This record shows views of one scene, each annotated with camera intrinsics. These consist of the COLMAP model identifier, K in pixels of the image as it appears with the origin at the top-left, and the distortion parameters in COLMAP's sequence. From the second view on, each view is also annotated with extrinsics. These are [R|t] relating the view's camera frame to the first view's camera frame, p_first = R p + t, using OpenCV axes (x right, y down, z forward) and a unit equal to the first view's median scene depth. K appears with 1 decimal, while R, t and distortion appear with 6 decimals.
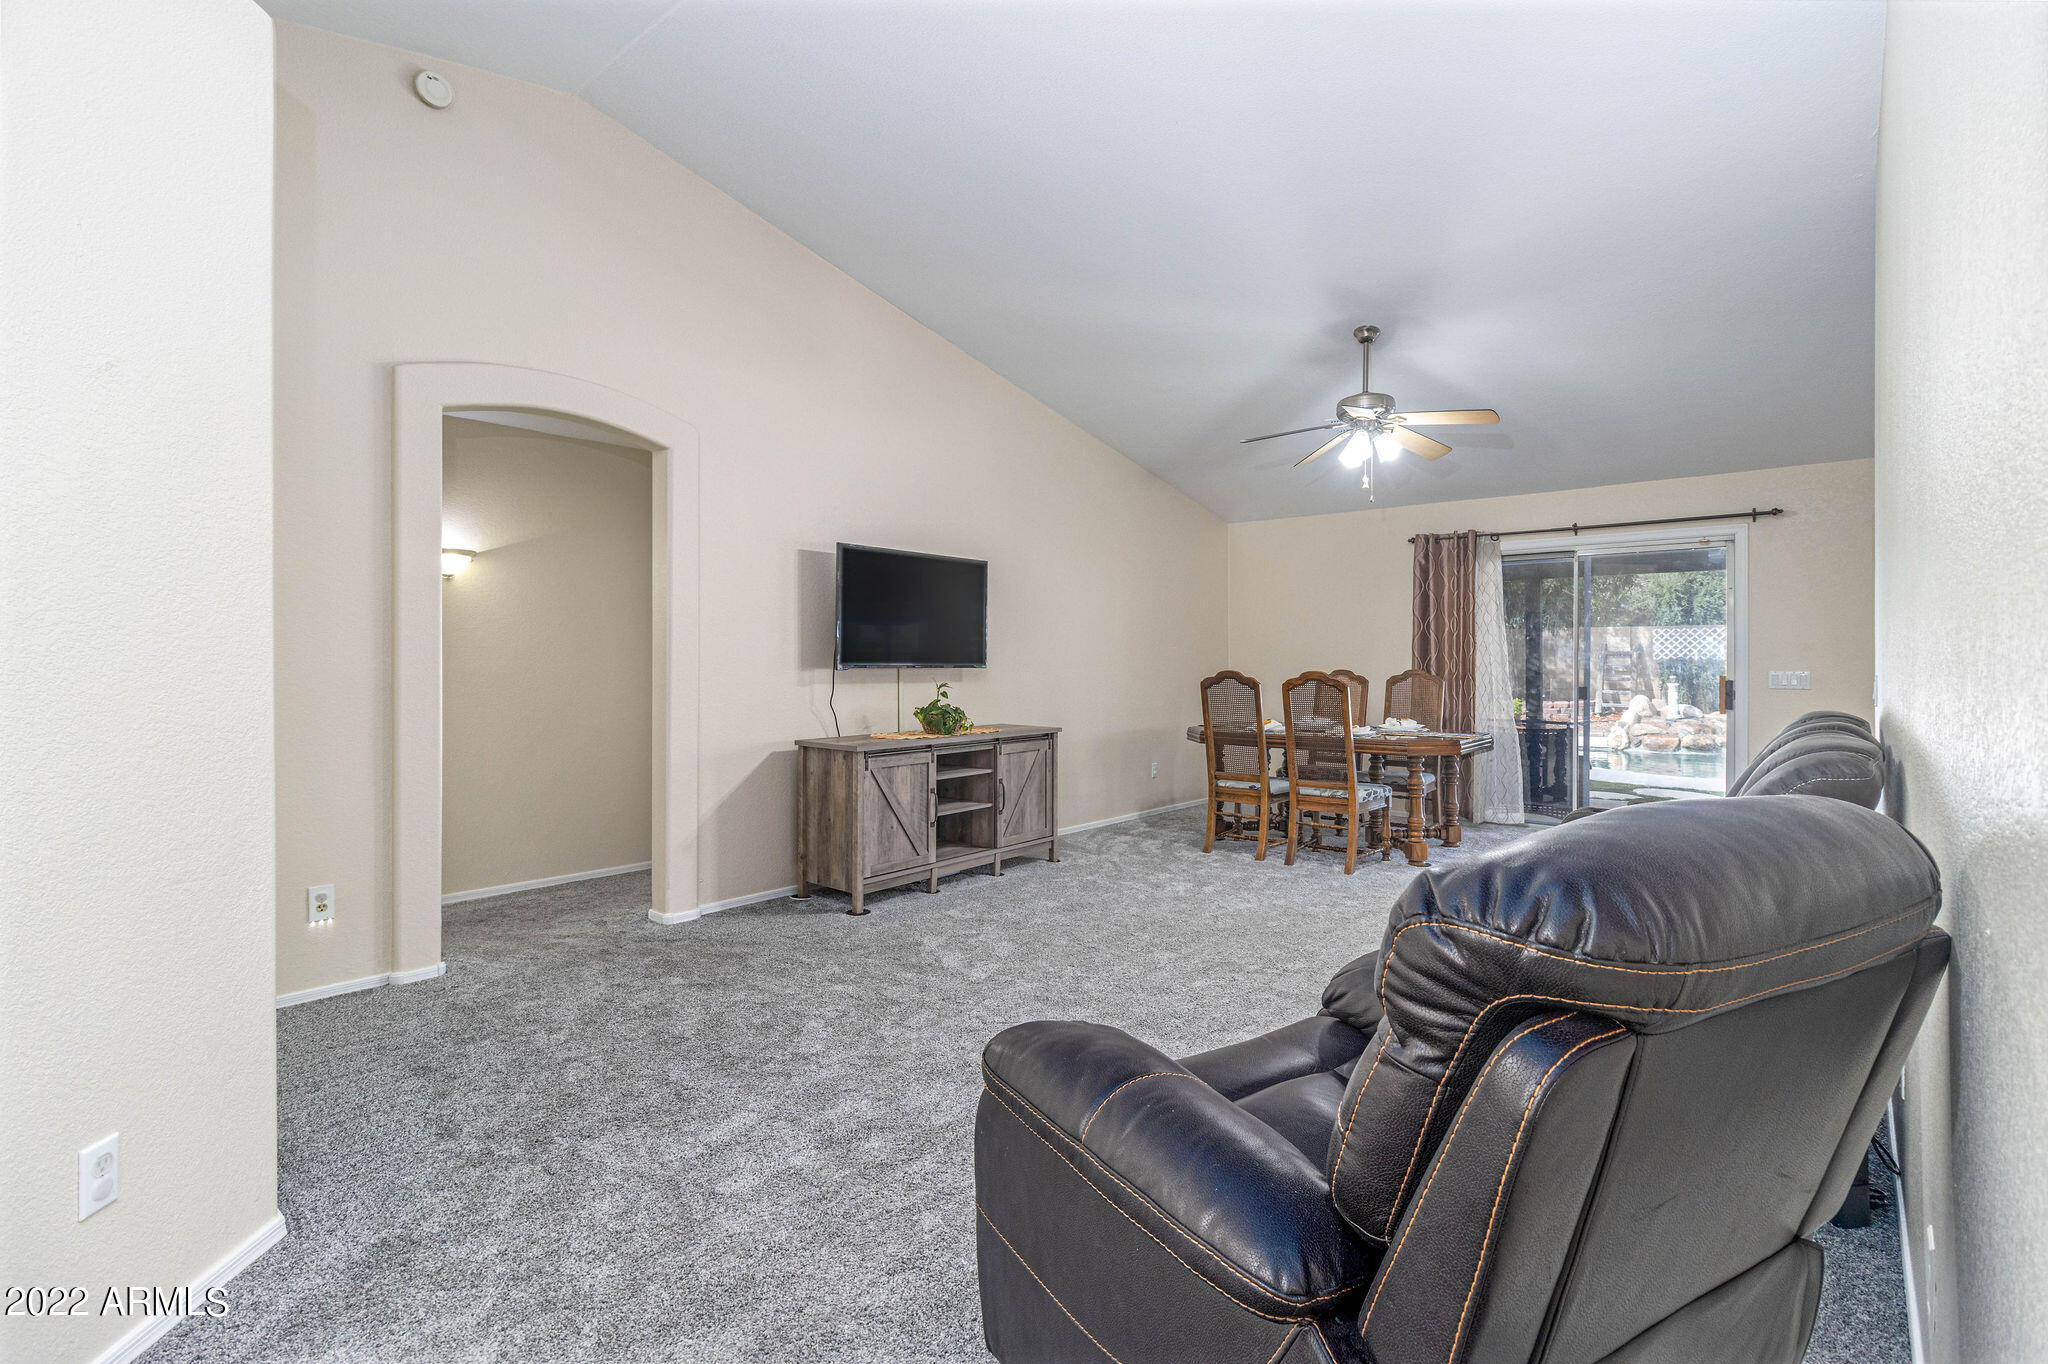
lens RADIAL K [[938.5, 0, 1013.1], [0, 938.5, 668.1], [0, 0, 1]] dist [0.001110, 0.000438]
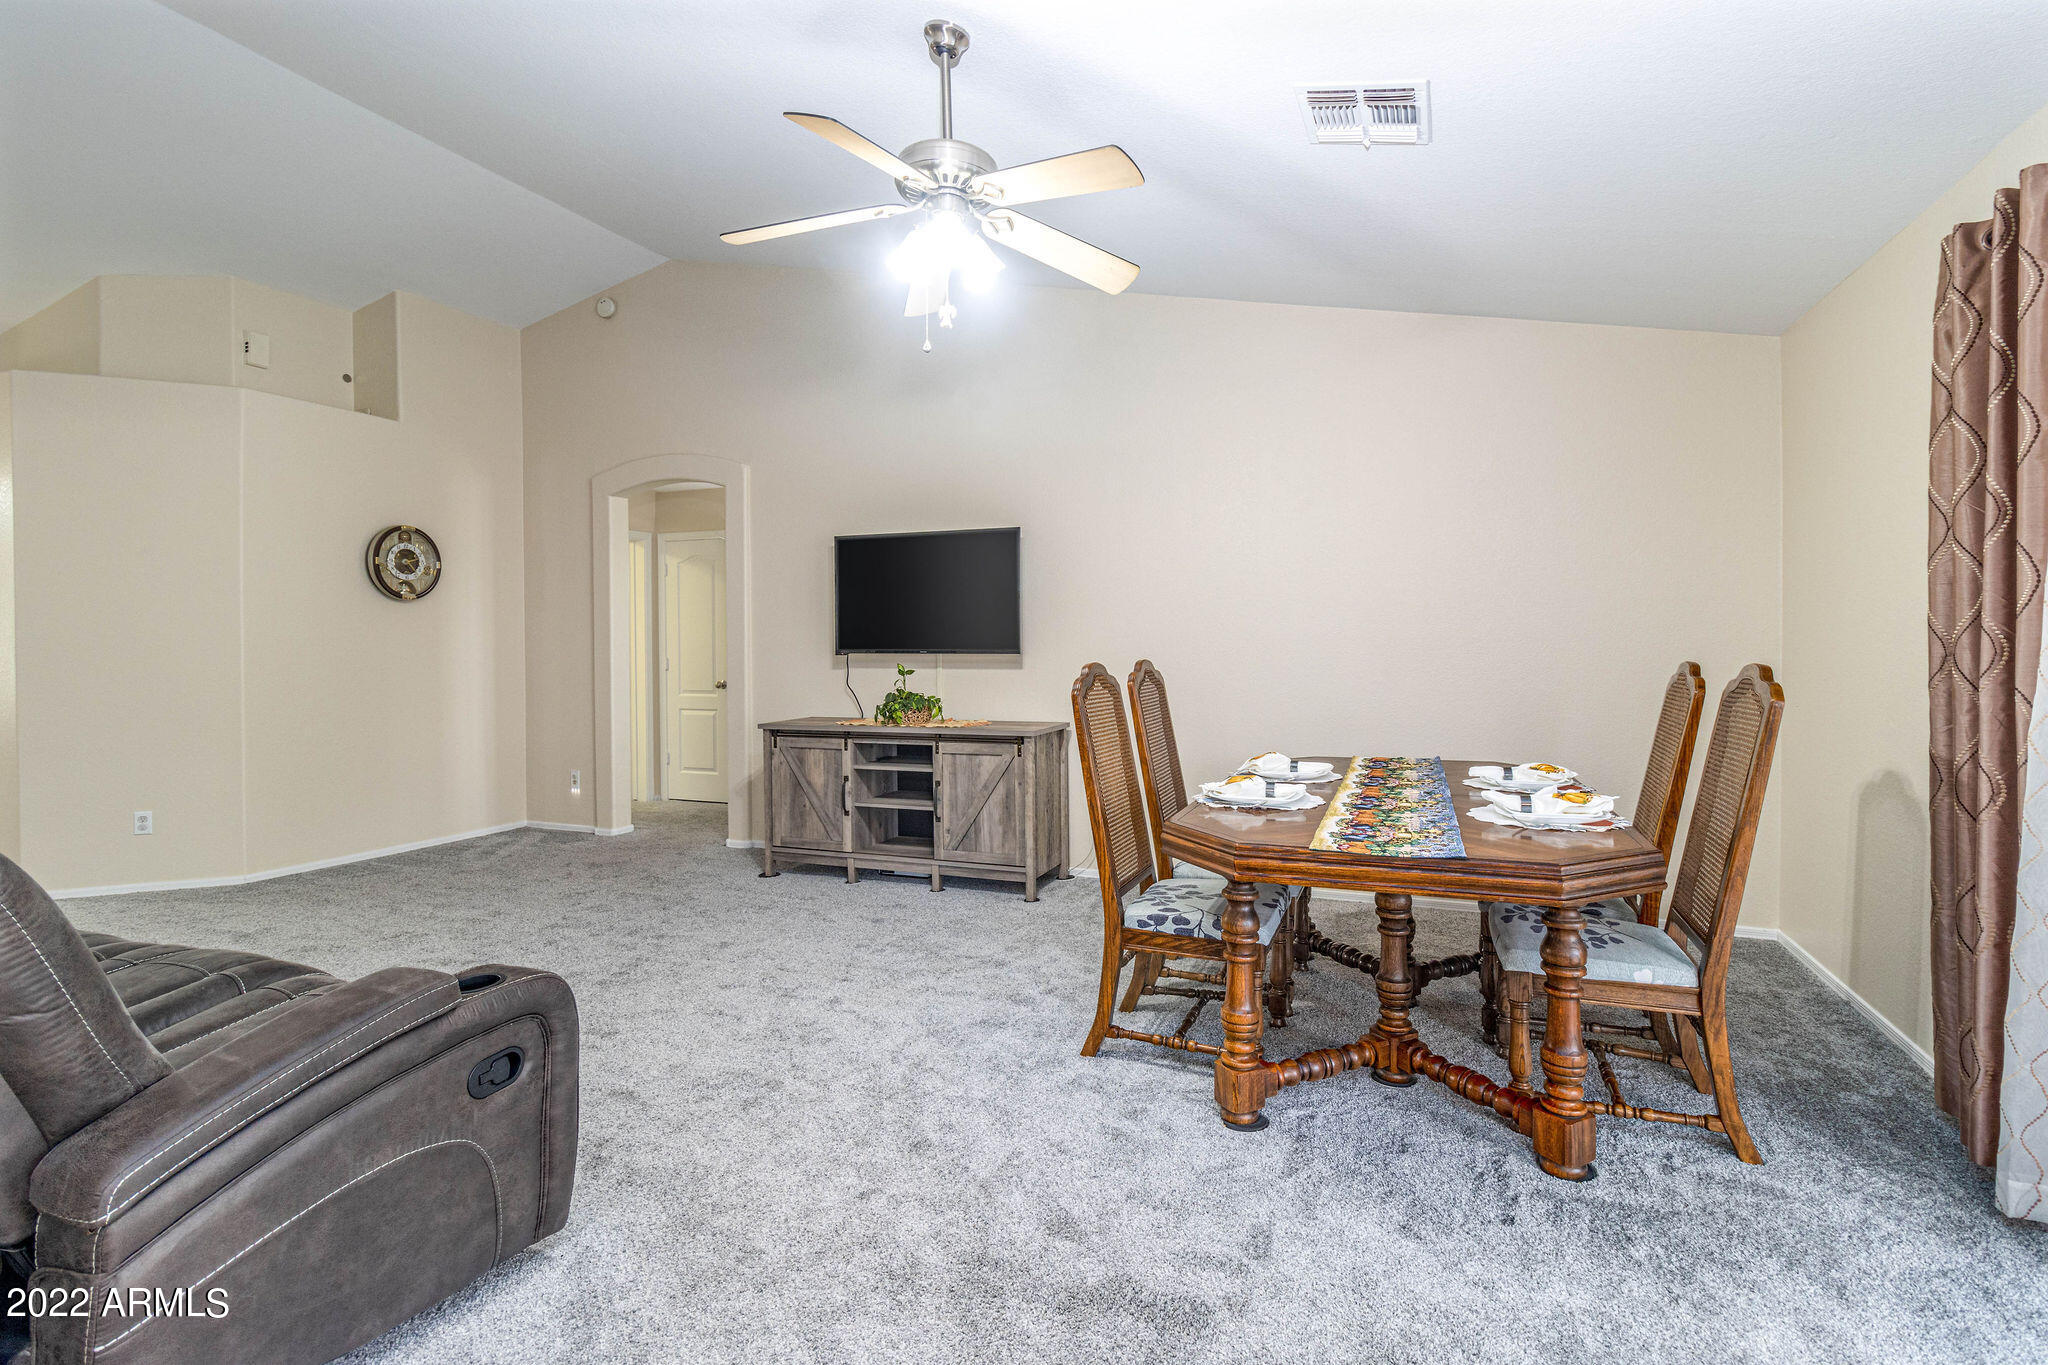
lens RADIAL K [[938.5, 0, 1057.9], [0, 938.5, 659.2], [0, 0, 1]] dist [0.001110, 0.000438]
pose [[0.332071, 0.010512, -0.943196, 0.852362], [0.000323, 0.999937, 0.011258, -0.004800], [0.943254, -0.004043, 0.332046, 0.823409]]
